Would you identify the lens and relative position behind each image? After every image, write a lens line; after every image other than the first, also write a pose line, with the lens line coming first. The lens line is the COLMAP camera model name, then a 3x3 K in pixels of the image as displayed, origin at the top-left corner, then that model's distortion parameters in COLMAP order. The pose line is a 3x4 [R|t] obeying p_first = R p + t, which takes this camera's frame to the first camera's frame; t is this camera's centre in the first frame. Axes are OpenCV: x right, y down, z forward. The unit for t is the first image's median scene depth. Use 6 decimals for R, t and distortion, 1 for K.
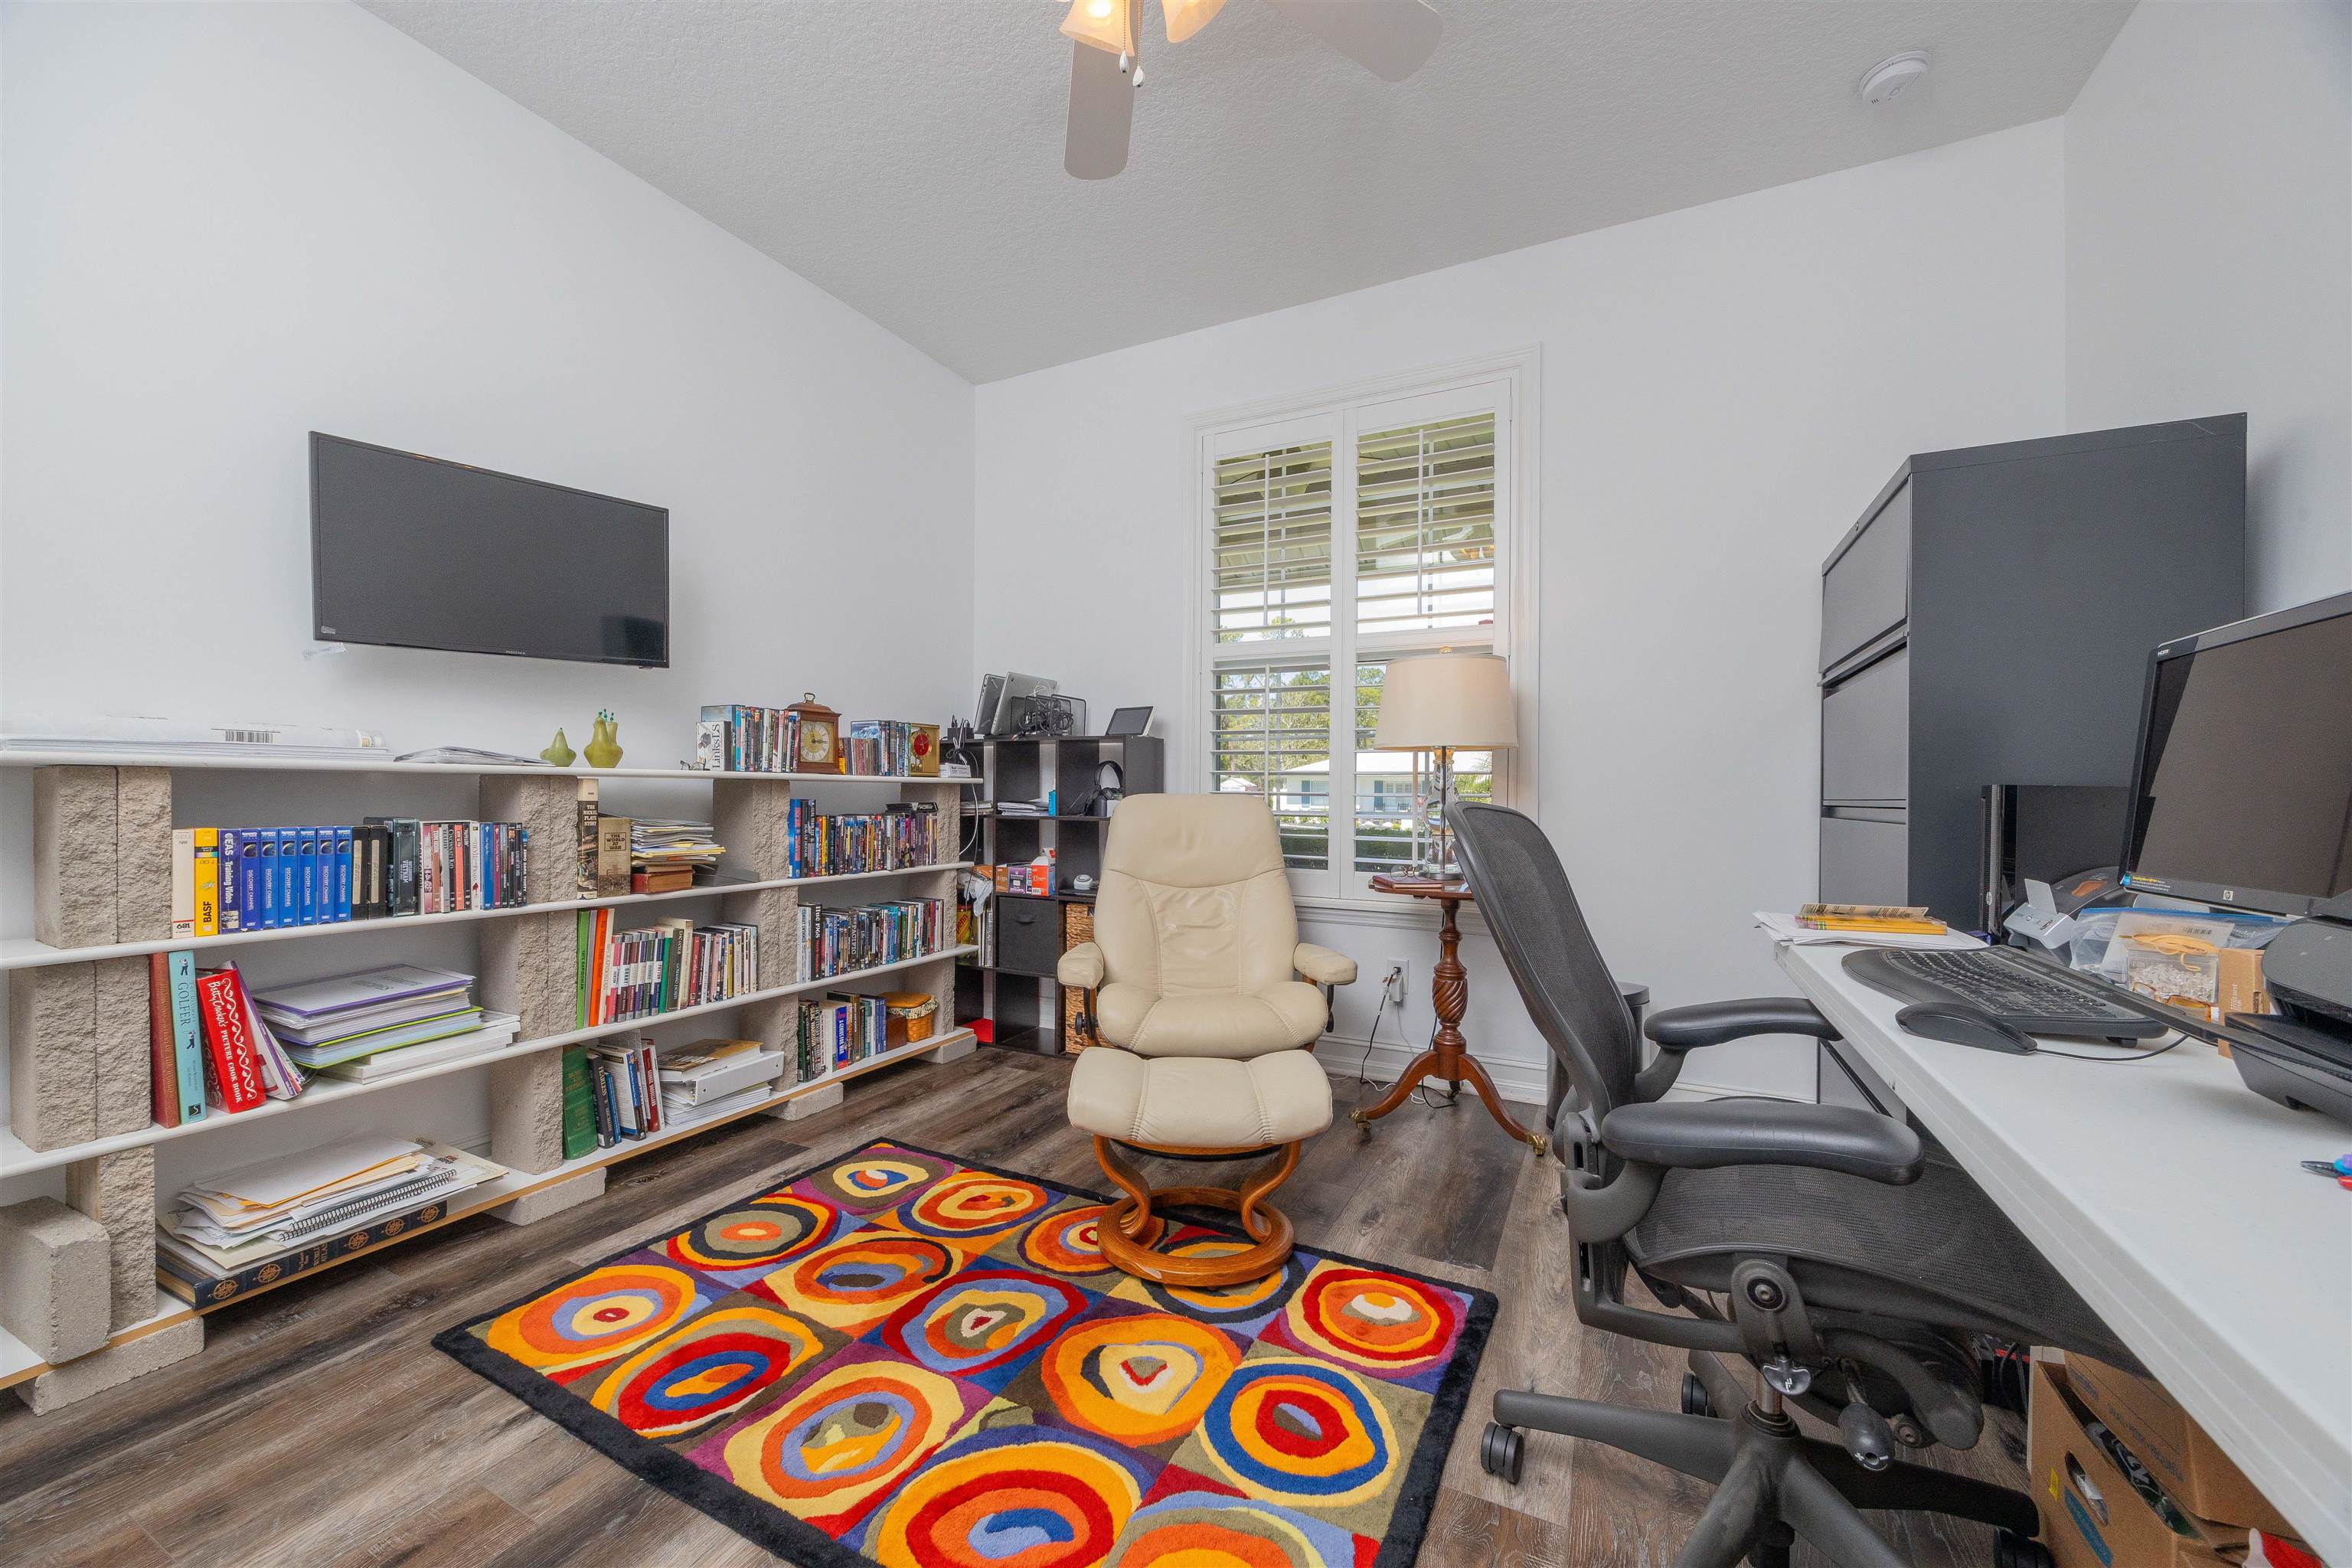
lens RADIAL K [[862.7, 0, 1144.7], [0, 862.7, 790.8], [0, 0, 1]] dist [-0.001144, 0.000446]
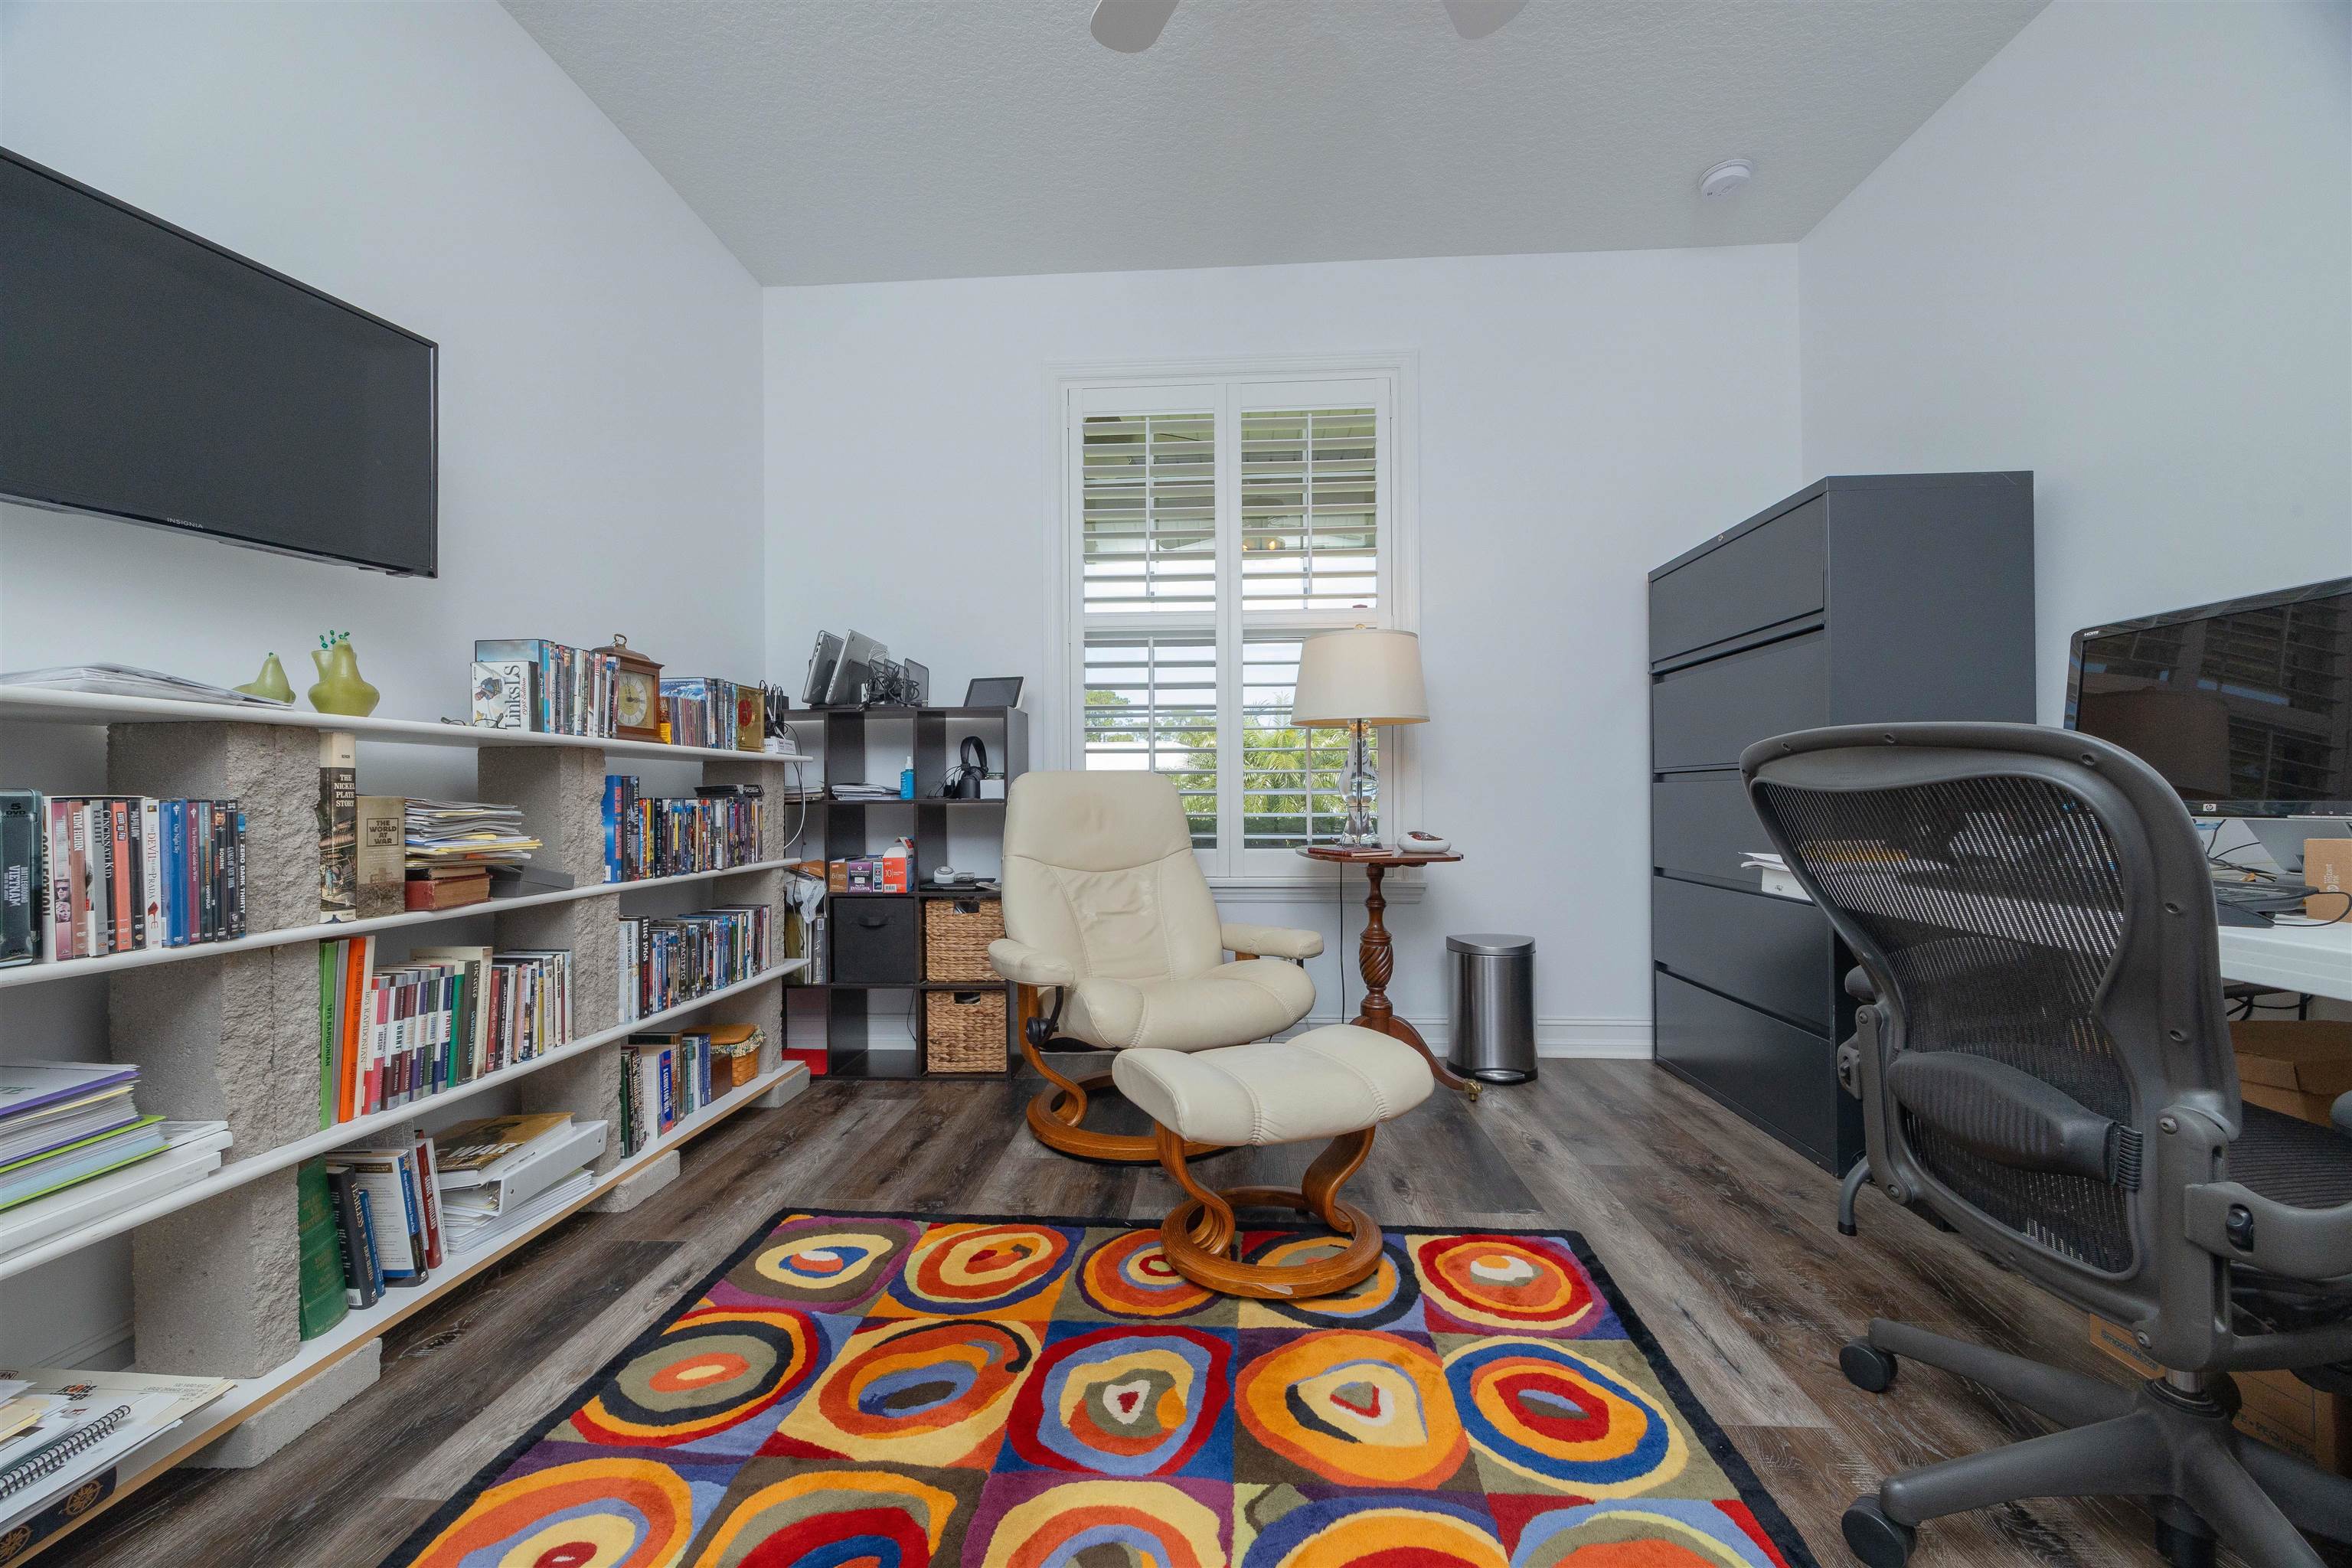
lens RADIAL K [[862.7, 0, 1180.8], [0, 862.7, 785.9], [0, 0, 1]] dist [-0.001144, 0.000446]
pose [[0.919693, -0.009712, 0.392517, -0.315915], [0.011226, 0.999936, -0.001563, 0.032113], [-0.392477, 0.005844, 0.919743, 0.166926]]
